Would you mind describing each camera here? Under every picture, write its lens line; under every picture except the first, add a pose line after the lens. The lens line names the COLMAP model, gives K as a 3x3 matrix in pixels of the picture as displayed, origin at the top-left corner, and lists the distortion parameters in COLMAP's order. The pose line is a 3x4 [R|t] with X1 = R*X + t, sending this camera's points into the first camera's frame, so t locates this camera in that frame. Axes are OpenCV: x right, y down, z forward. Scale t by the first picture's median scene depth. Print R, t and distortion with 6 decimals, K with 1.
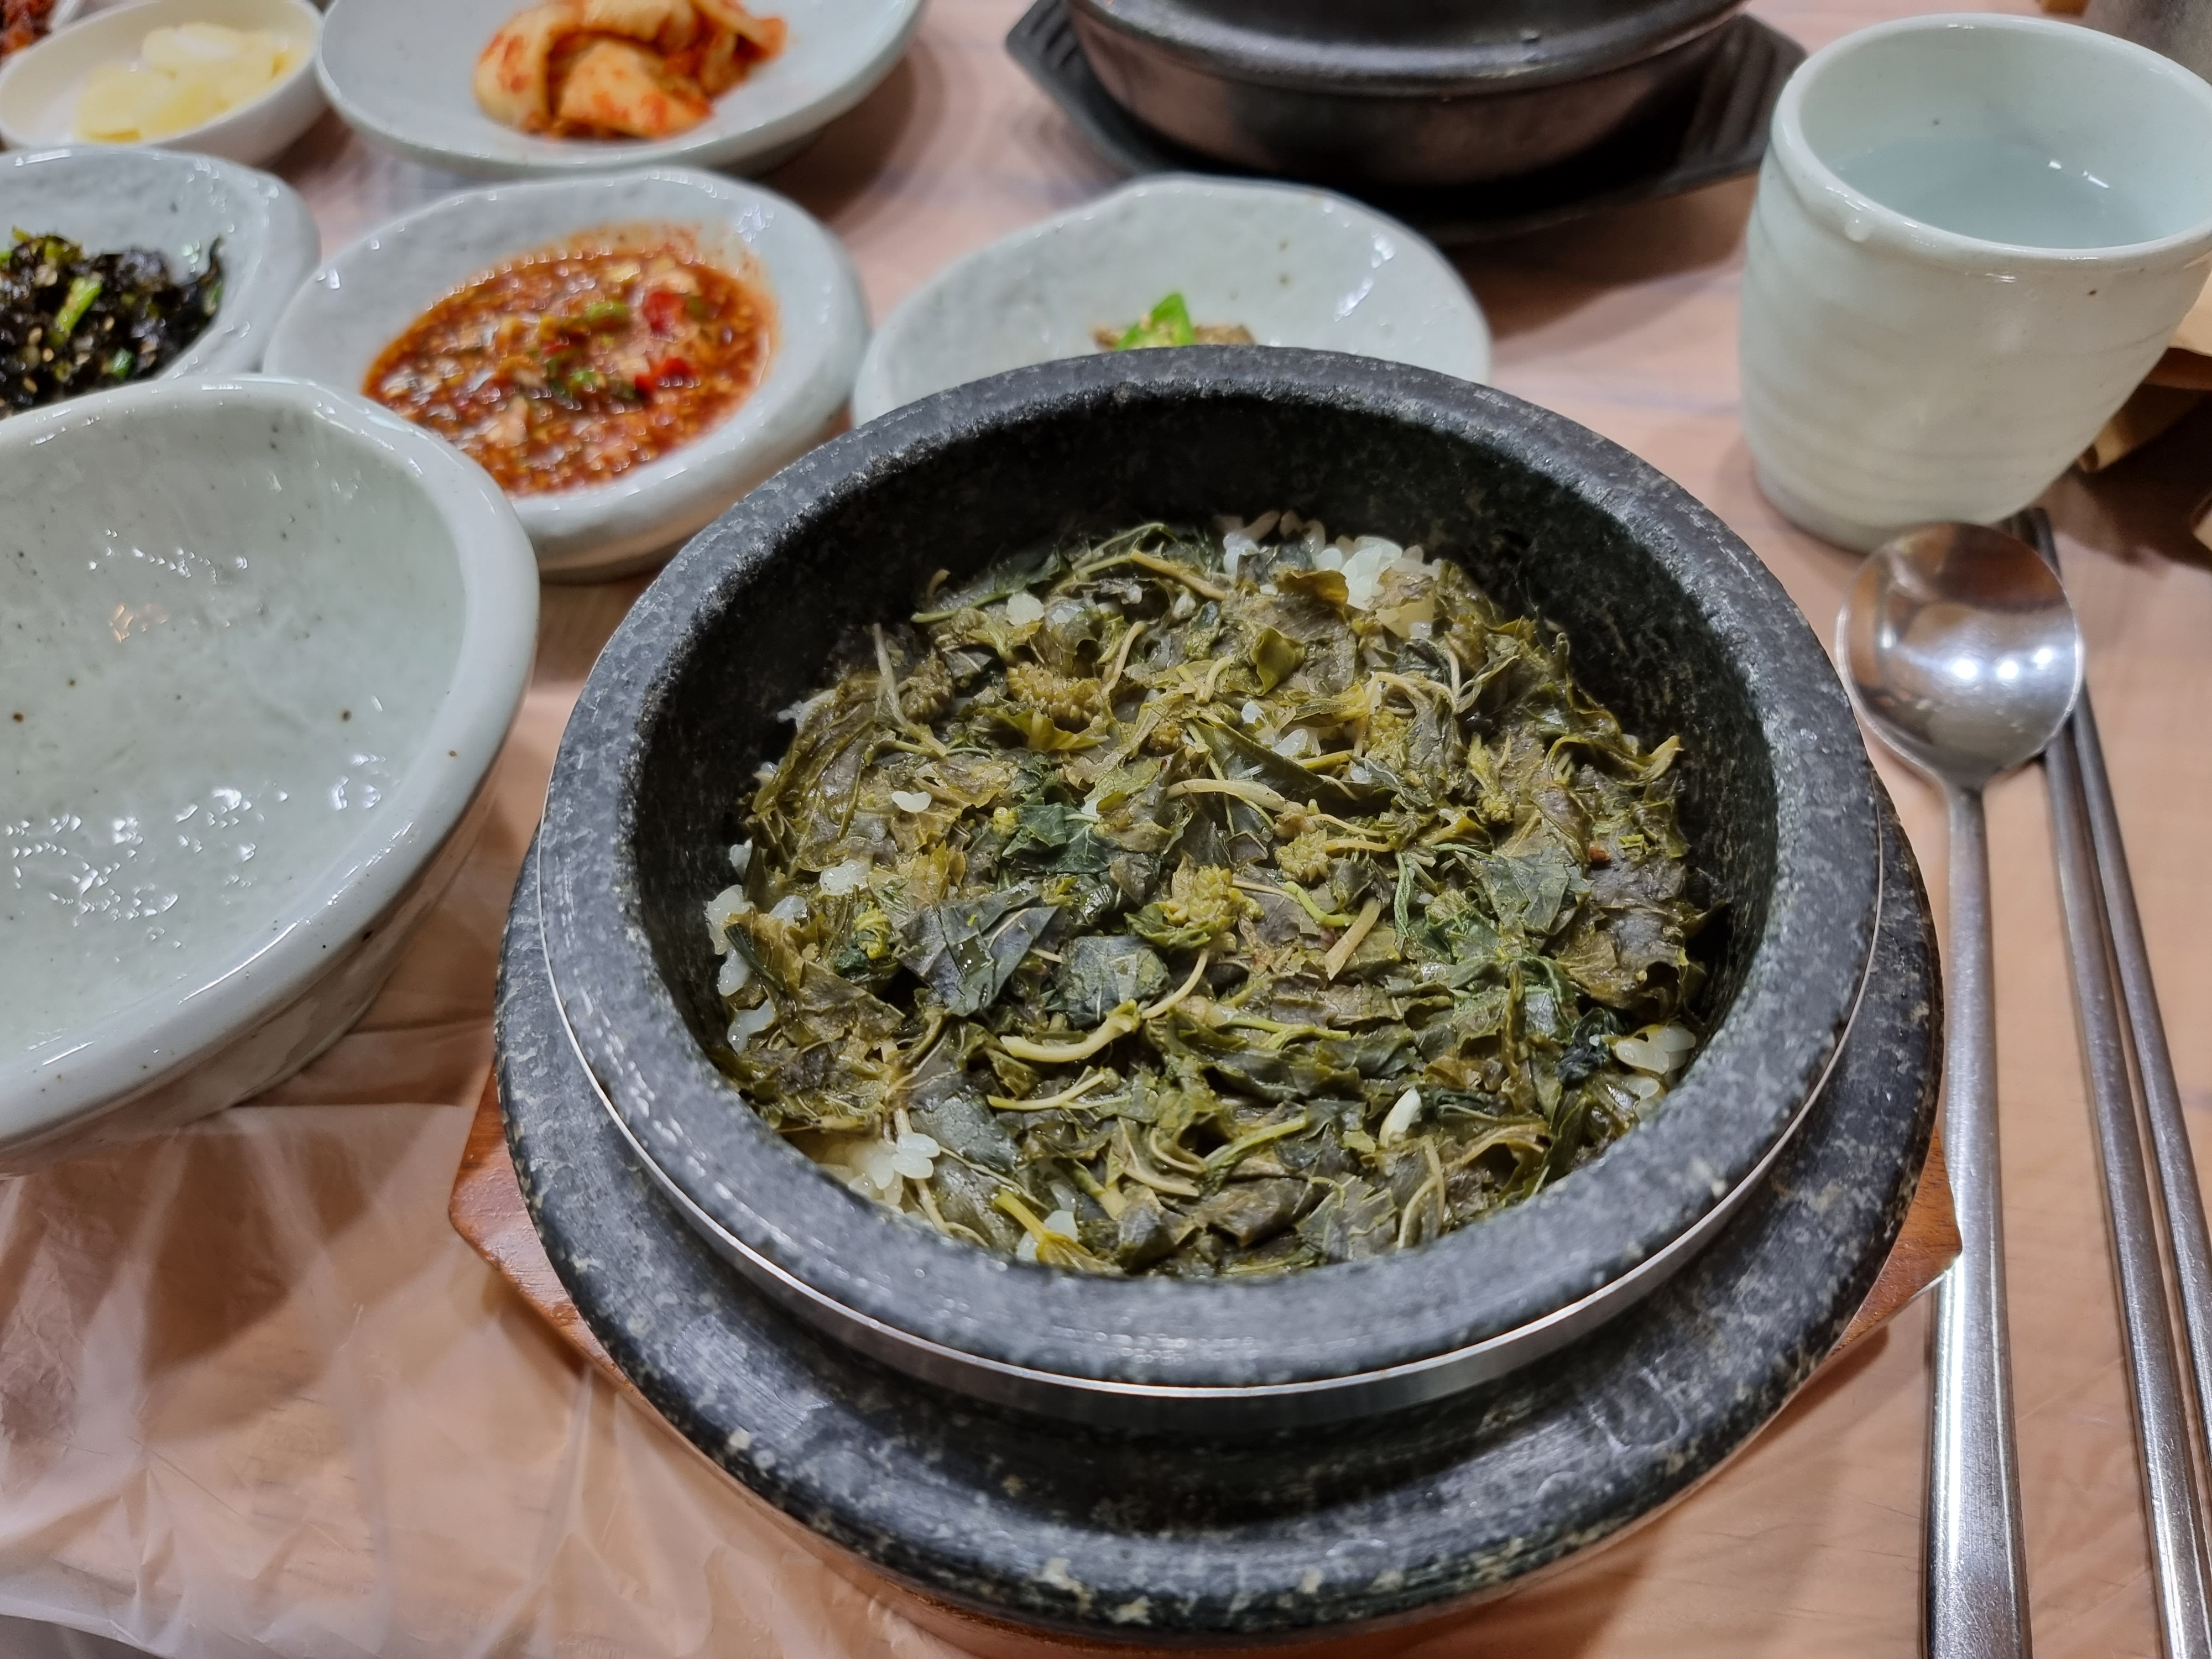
lens RADIAL K [[1594.8, 0, 1077.9], [0, 1594.8, 827.1], [0, 0, 1]] dist [0.034227, -0.051513]
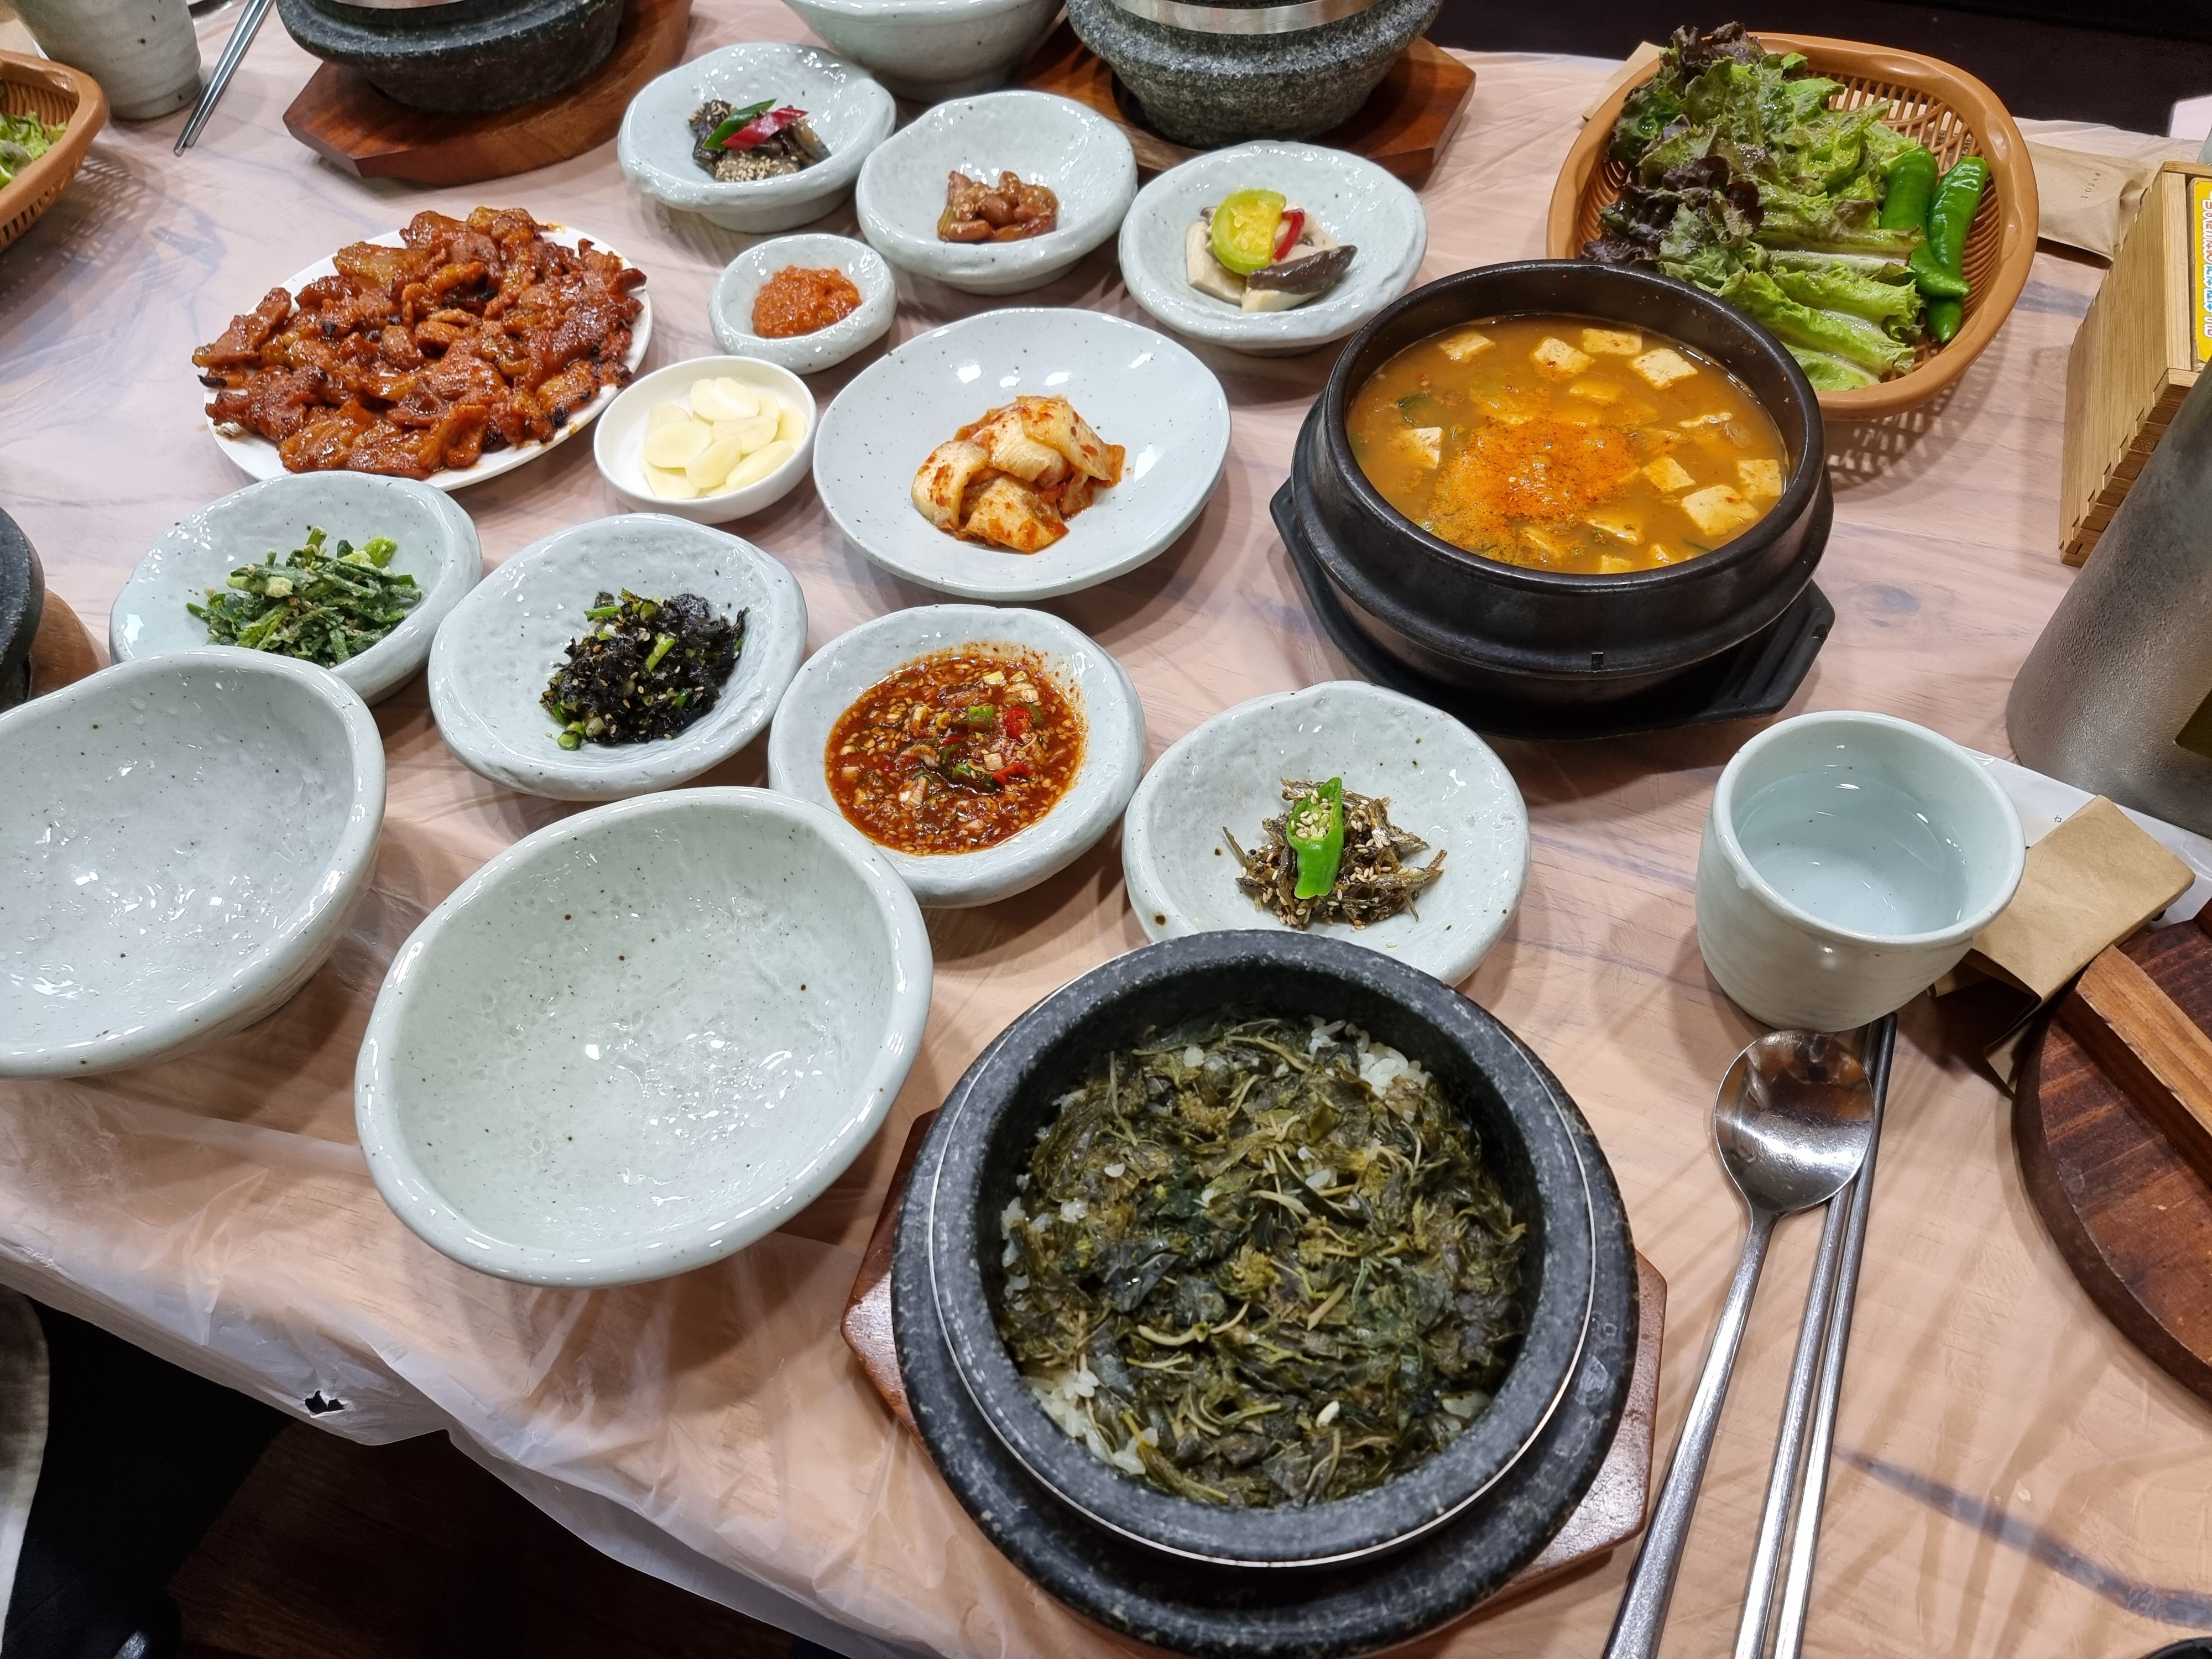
lens RADIAL K [[1508.4, 0, 1116.1], [0, 1508.4, 820.6], [0, 0, 1]] dist [0.066307, -0.048095]
pose [[0.980523, 0.163113, -0.109406, 0.027449], [-0.158786, 0.986183, 0.047214, -0.541102], [0.115596, -0.028923, 0.992875, -0.813062]]
